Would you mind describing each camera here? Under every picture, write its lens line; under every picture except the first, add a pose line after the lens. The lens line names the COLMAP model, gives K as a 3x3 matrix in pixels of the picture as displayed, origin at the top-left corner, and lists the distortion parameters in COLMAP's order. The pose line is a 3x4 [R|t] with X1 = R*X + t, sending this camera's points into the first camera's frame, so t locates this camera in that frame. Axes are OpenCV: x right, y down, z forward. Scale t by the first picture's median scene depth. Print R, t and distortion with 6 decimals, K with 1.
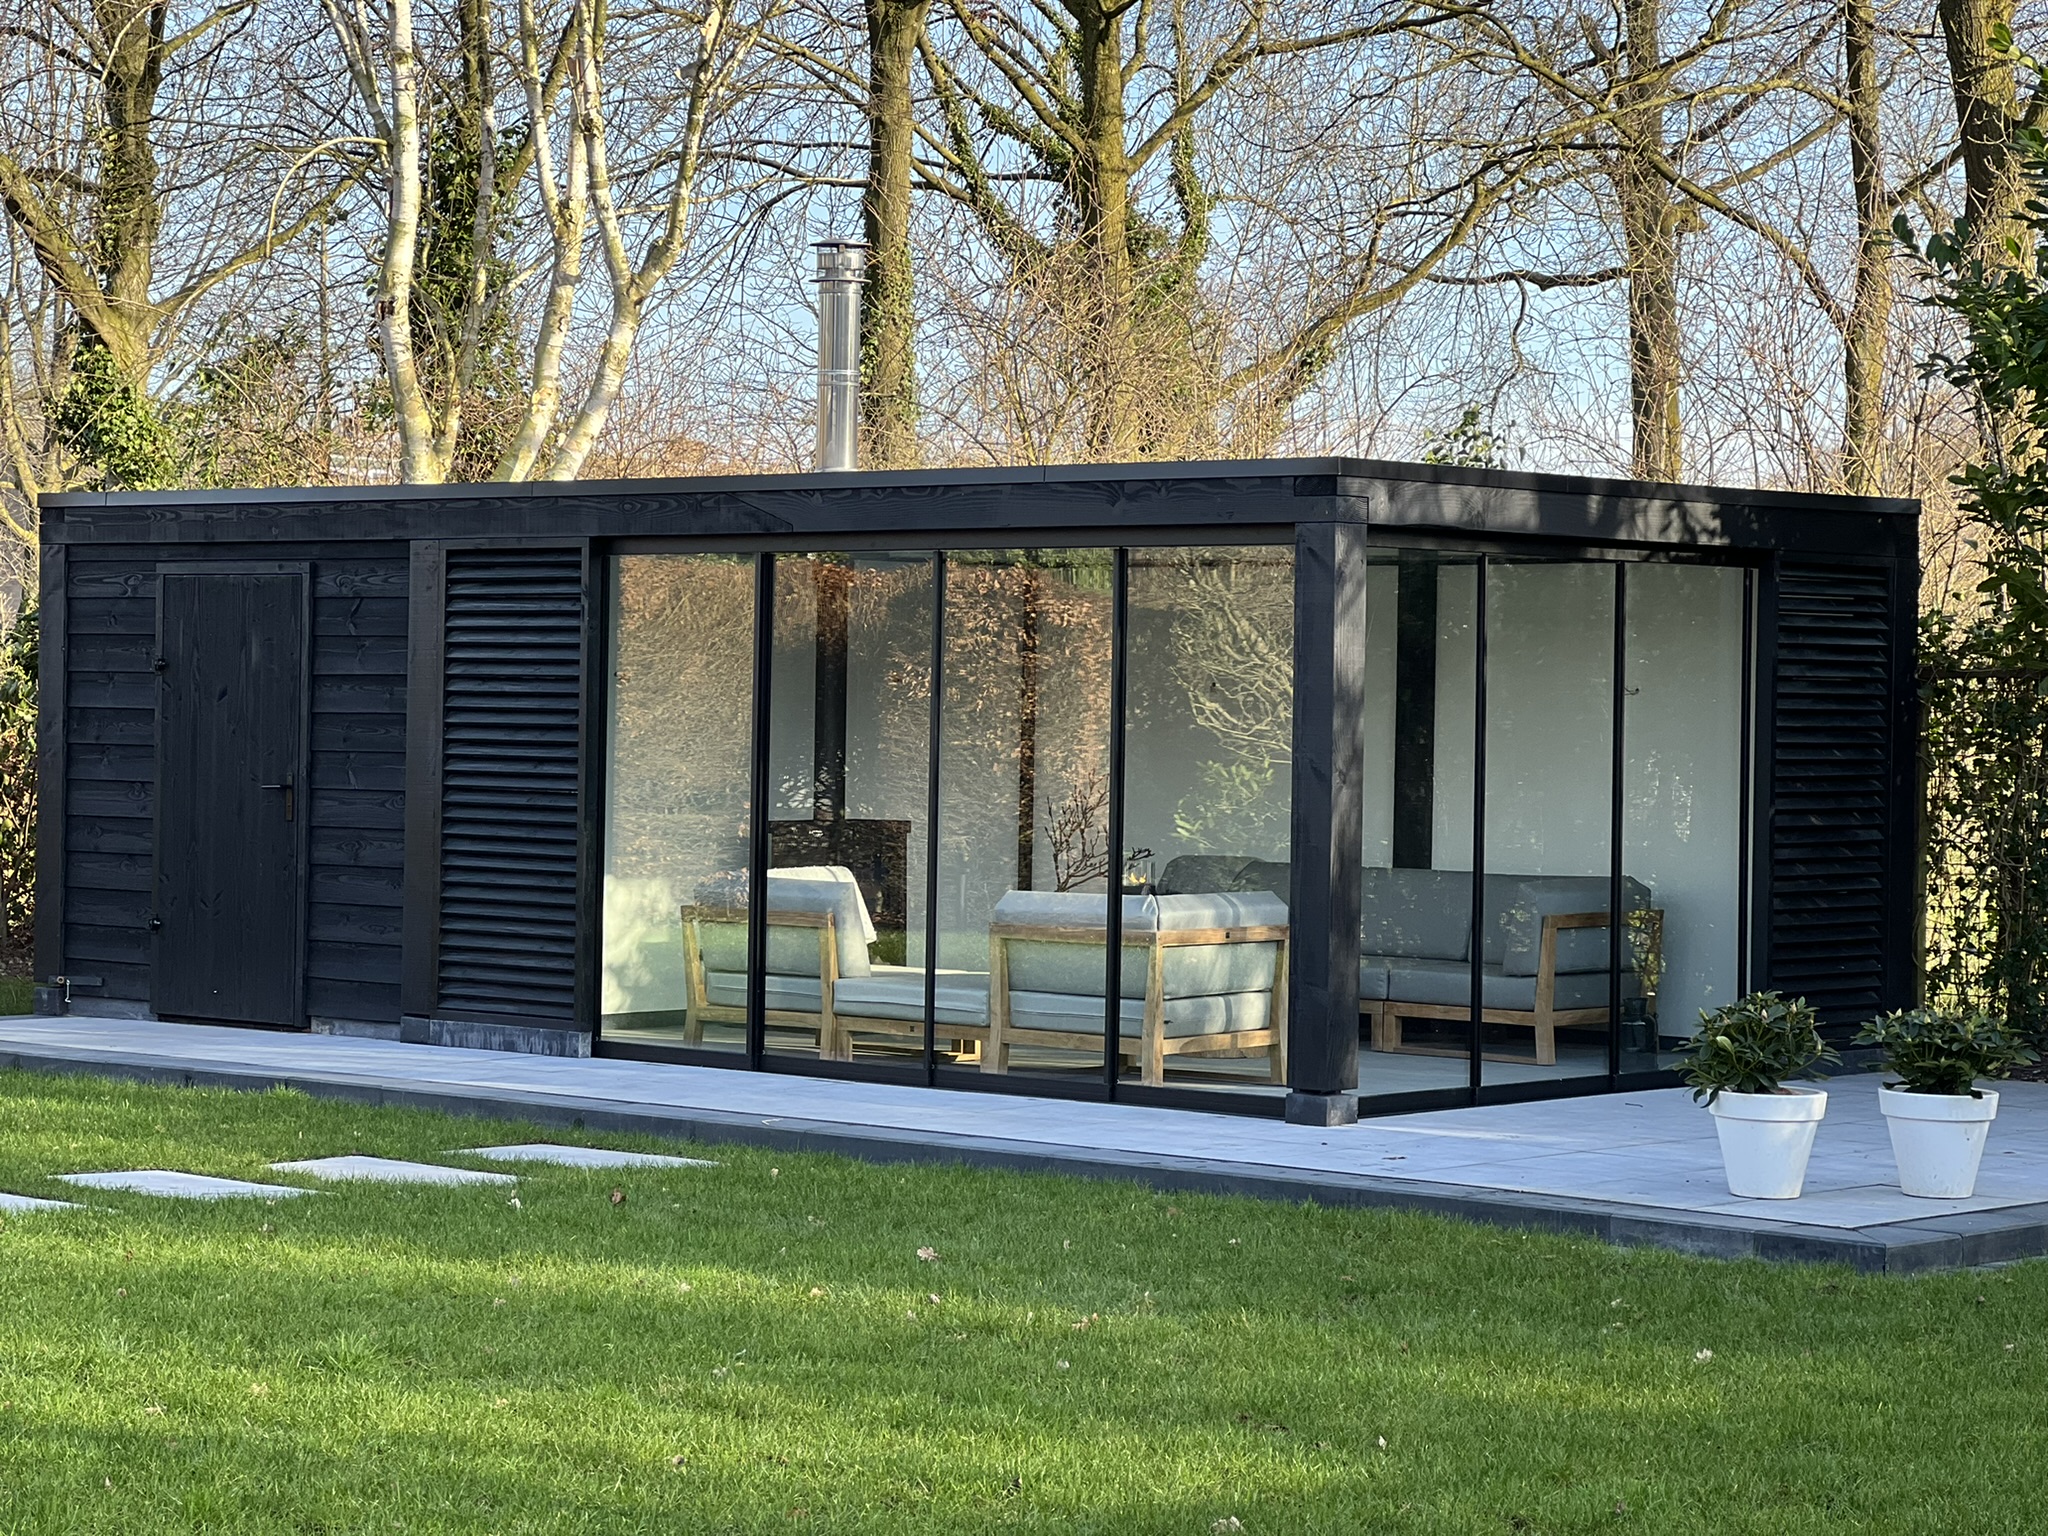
lens RADIAL K [[4562.3, 0, 1009.7], [0, 4562.3, 765.2], [0, 0, 1]] dist [0.000460, 3.121349]
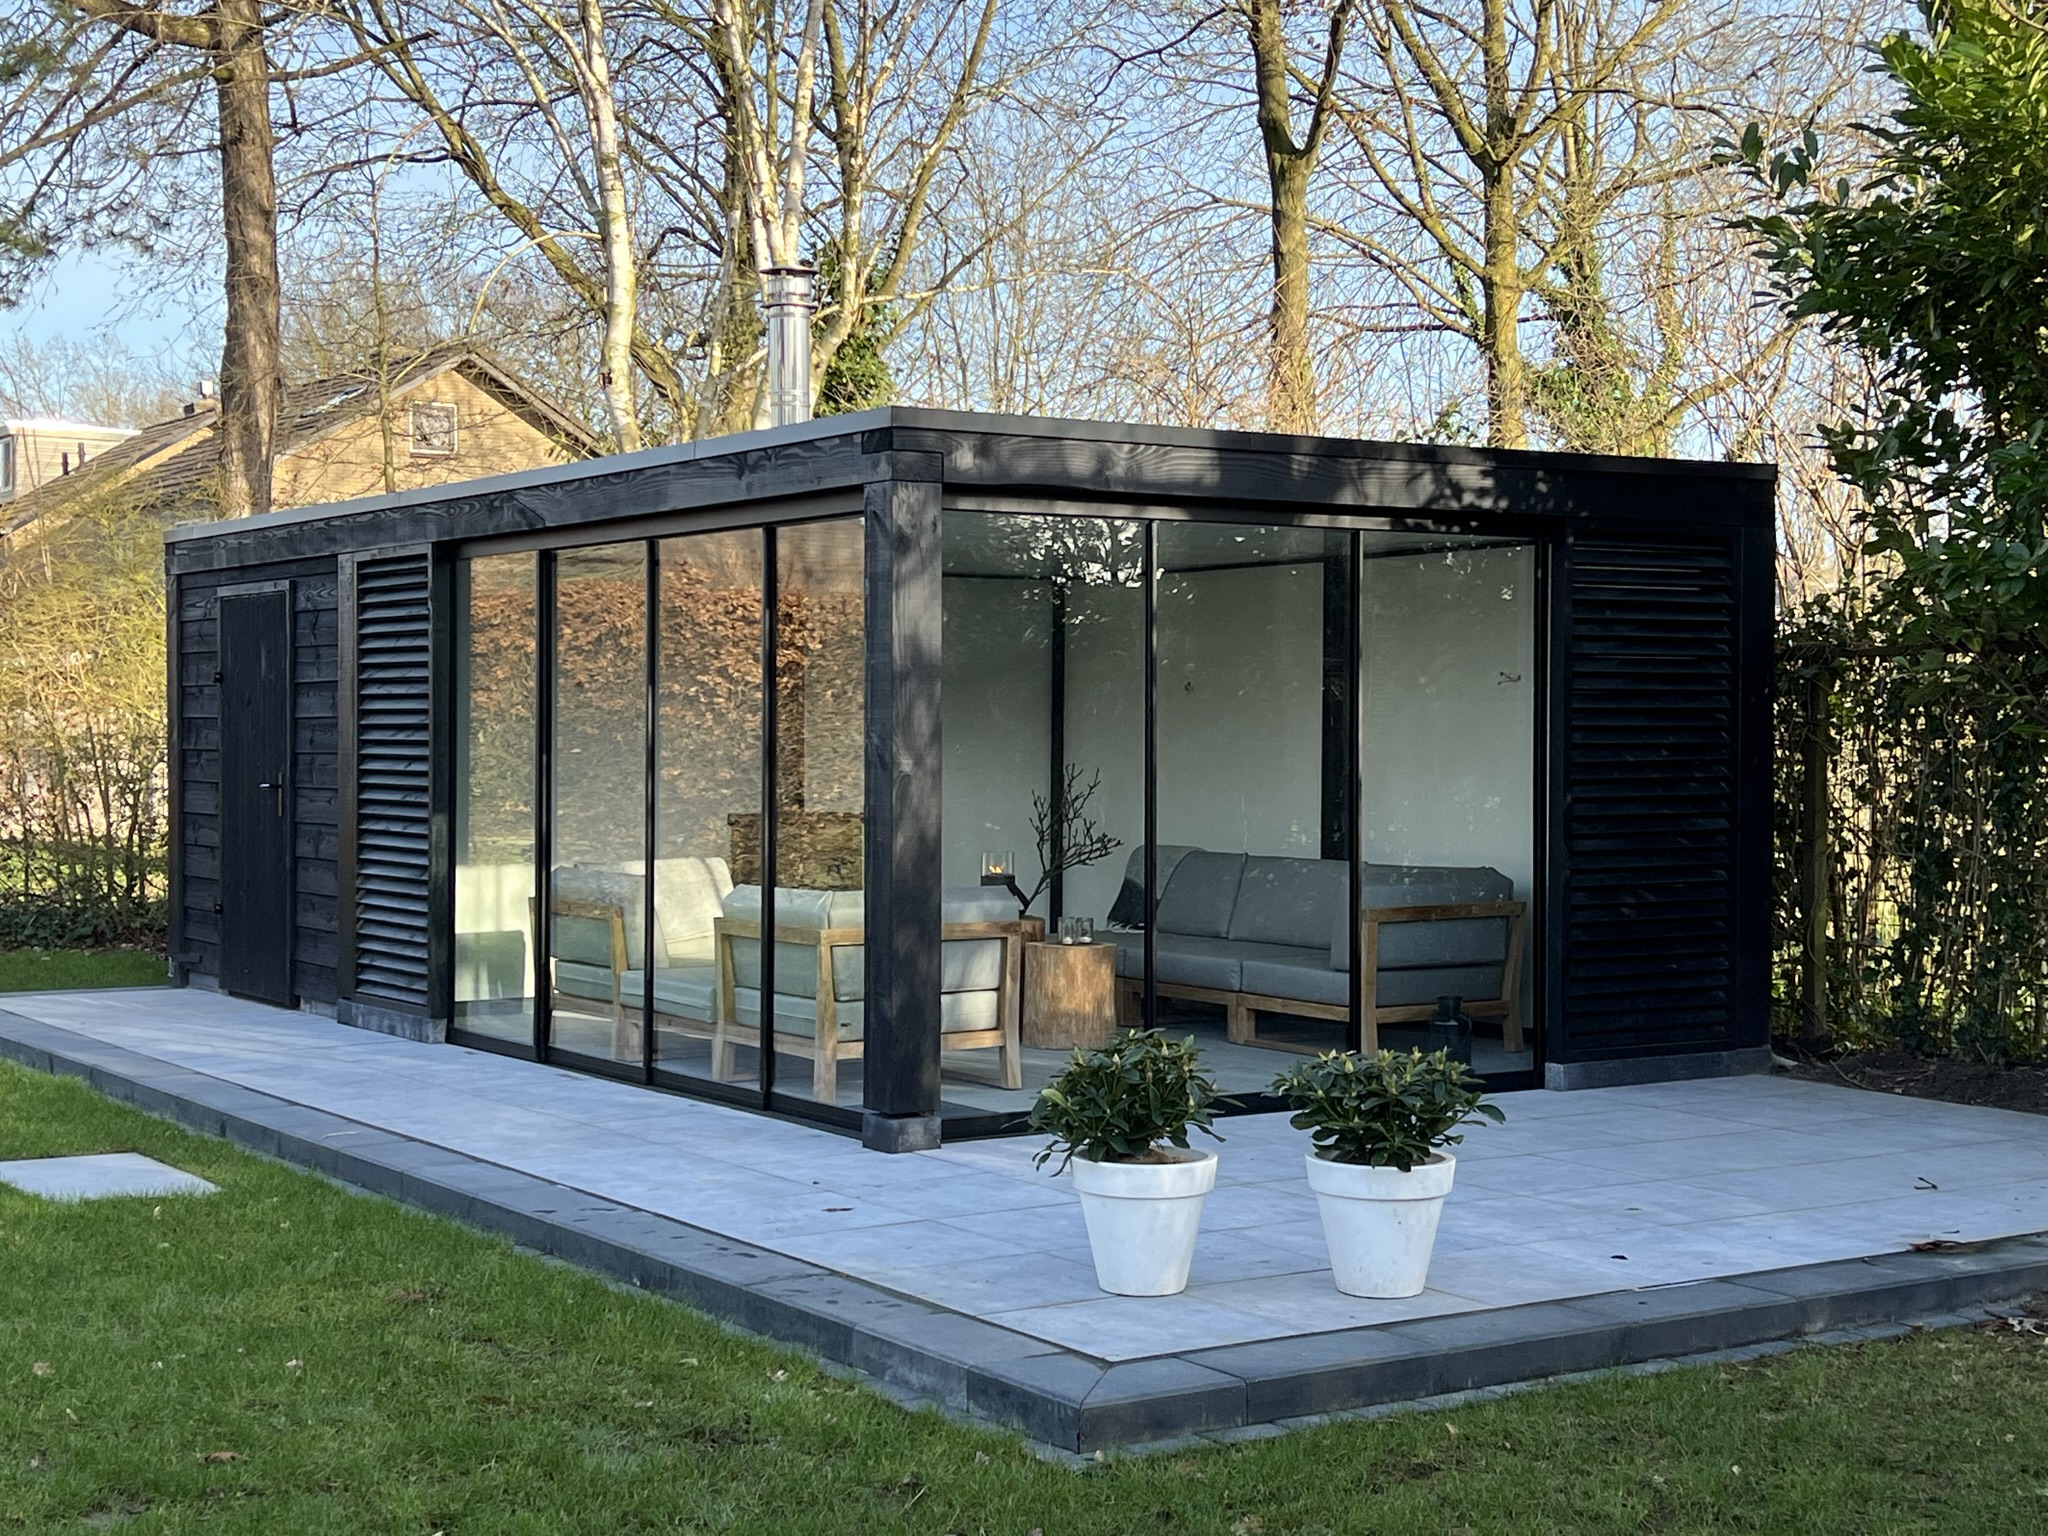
lens RADIAL K [[2915.4, 0, 1030.2], [0, 2915.4, 770.9], [0, 0, 1]] dist [0.106204, -0.040512]
pose [[0.965280, -0.009101, -0.261059, 0.200178], [0.008610, 0.999958, -0.003024, 0.004809], [0.261076, 0.000671, 0.965318, 0.369420]]
